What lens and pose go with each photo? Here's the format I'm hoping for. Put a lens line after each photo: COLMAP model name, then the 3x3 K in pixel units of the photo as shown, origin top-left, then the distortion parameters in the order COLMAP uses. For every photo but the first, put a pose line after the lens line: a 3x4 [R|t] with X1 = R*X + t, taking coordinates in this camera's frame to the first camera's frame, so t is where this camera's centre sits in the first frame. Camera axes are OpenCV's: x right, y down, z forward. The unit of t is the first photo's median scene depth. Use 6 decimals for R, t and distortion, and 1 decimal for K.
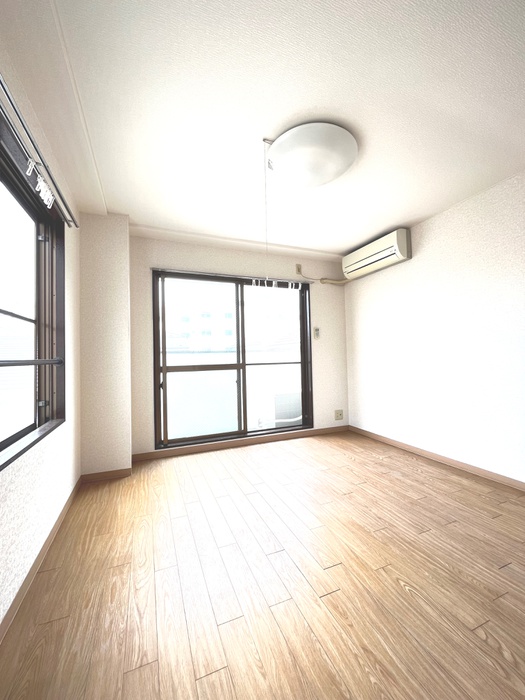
lens RADIAL K [[283.6, 0, 261.0], [0, 283.6, 350.1], [0, 0, 1]] dist [-0.002045, -0.000260]
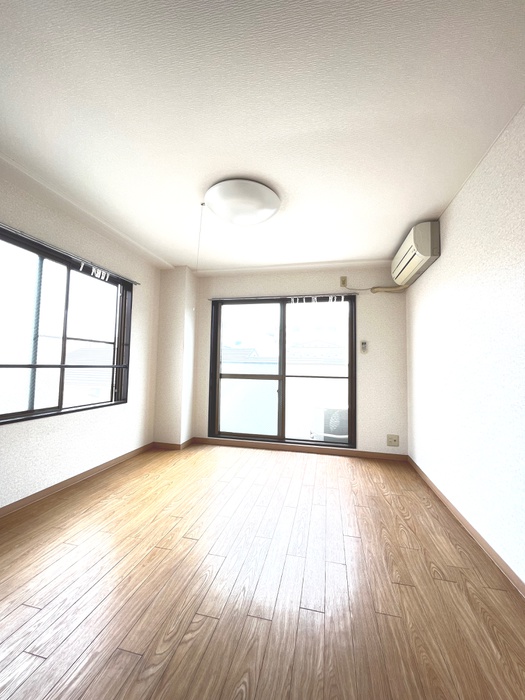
lens RADIAL K [[283.6, 0, 261.0], [0, 283.6, 350.1], [0, 0, 1]] dist [-0.002045, -0.000260]
pose [[0.816212, 0.007624, -0.577702, 0.510301], [-0.026734, 0.999340, -0.024583, -0.019633], [0.577134, 0.035509, 0.815877, 0.053503]]
